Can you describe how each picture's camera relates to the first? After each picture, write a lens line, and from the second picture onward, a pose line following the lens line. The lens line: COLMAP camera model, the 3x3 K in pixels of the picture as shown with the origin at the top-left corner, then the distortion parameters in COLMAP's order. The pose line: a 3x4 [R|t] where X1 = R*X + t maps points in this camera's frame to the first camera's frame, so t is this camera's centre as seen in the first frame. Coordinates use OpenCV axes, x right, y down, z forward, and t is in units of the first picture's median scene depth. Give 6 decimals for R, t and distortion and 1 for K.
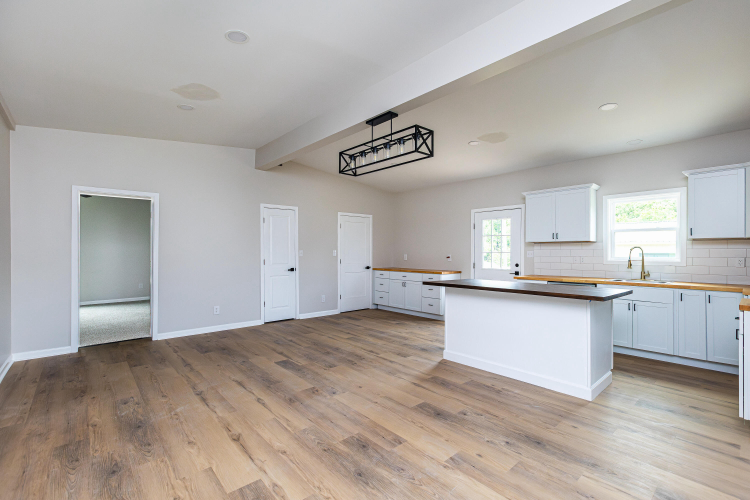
lens RADIAL K [[343.4, 0, 373.0], [0, 343.4, 252.2], [0, 0, 1]] dist [0.001860, -0.000195]
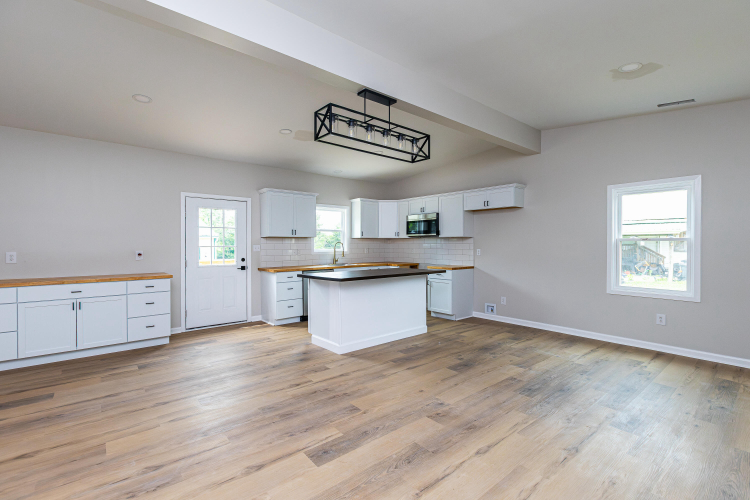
lens RADIAL K [[336.4, 0, 376.2], [0, 336.4, 248.0], [0, 0, 1]] dist [0.001156, 0.000023]
pose [[0.020354, -0.011885, 0.999722, -0.664157], [0.003108, 0.999925, 0.011824, -0.006759], [-0.999788, 0.002866, 0.020389, 0.768057]]
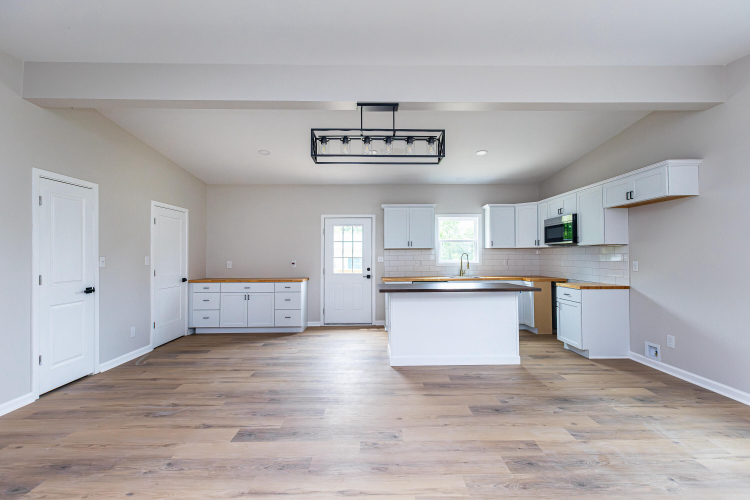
lens RADIAL K [[337.8, 0, 380.6], [0, 337.8, 253.1], [0, 0, 1]] dist [0.000584, -0.000267]
pose [[0.644066, 0.000744, 0.764970, -0.491039], [0.007409, 0.999947, -0.007210, -0.007452], [-0.764934, 0.010311, 0.644026, 0.344546]]
